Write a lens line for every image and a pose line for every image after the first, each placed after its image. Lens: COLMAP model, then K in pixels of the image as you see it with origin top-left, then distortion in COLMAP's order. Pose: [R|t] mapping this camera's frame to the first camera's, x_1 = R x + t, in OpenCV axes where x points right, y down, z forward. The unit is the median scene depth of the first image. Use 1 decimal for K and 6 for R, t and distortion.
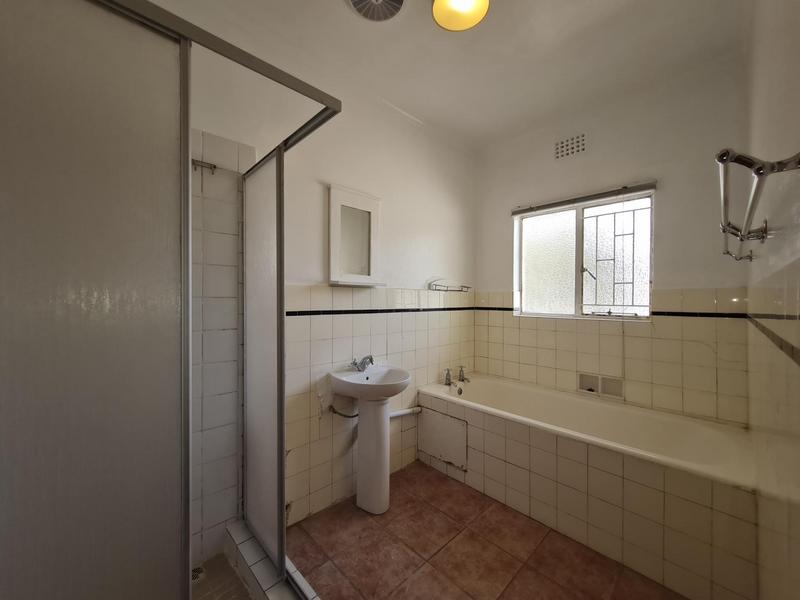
lens RADIAL K [[312.6, 0, 399.8], [0, 312.6, 297.8], [0, 0, 1]] dist [0.000153, 0.000146]
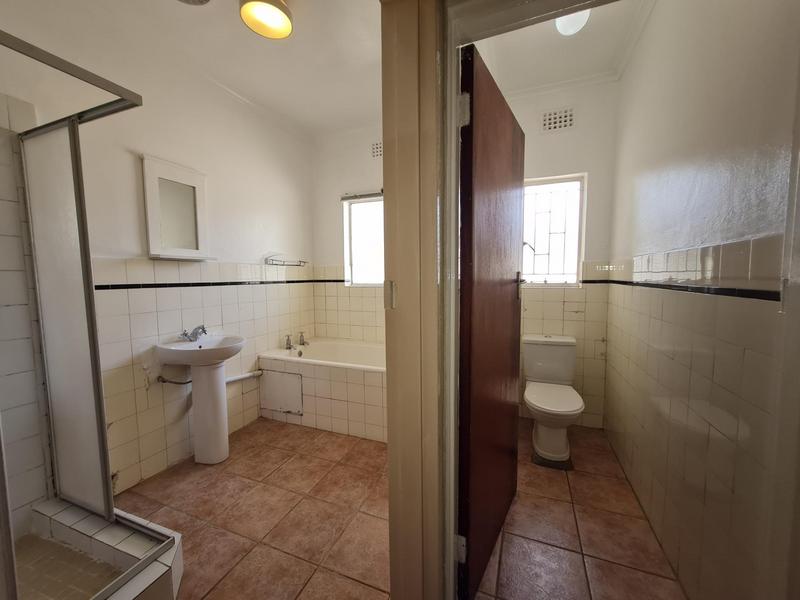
lens RADIAL K [[312.6, 0, 399.8], [0, 312.6, 297.8], [0, 0, 1]] dist [0.000153, 0.000146]
pose [[0.911016, -0.043201, 0.410102, 0.088447], [0.013382, 0.997071, 0.075306, 0.019920], [-0.412154, -0.063117, 0.908925, -0.245783]]
